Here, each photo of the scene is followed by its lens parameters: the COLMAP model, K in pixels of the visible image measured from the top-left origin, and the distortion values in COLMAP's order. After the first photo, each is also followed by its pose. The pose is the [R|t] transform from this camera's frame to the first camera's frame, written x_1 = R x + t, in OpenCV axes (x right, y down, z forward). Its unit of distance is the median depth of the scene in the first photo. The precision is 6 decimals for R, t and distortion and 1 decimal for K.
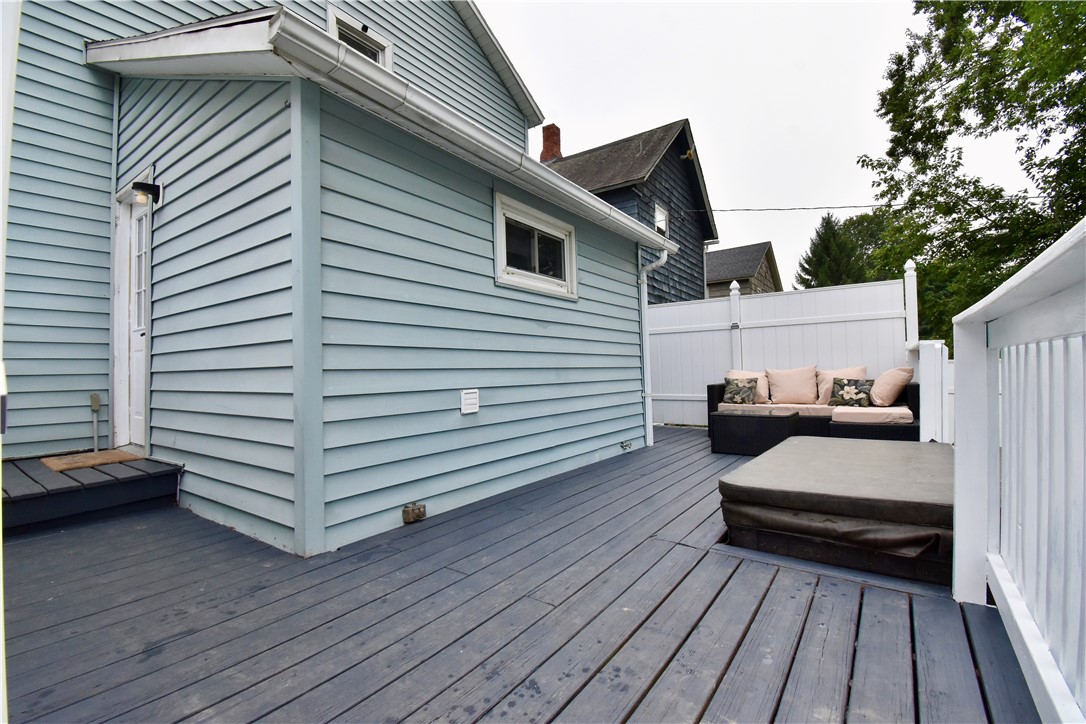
lens RADIAL K [[475.2, 0, 548.0], [0, 475.2, 364.4], [0, 0, 1]] dist [-0.001728, -0.001426]
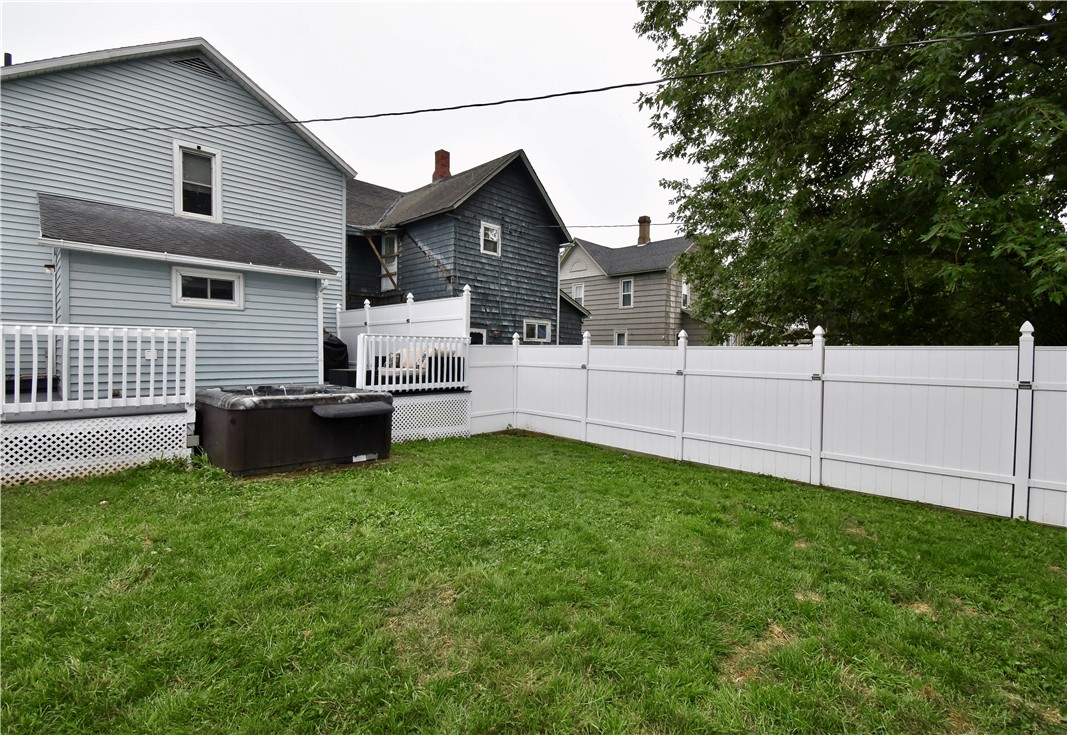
lens RADIAL K [[495.4, 0, 530.8], [0, 495.4, 367.5], [0, 0, 1]] dist [0.000909, -0.000255]
pose [[0.986681, 0.033499, -0.159178, 1.288583], [-0.026182, 0.998512, 0.047843, -0.015981], [0.160544, -0.043039, 0.986090, -0.728762]]
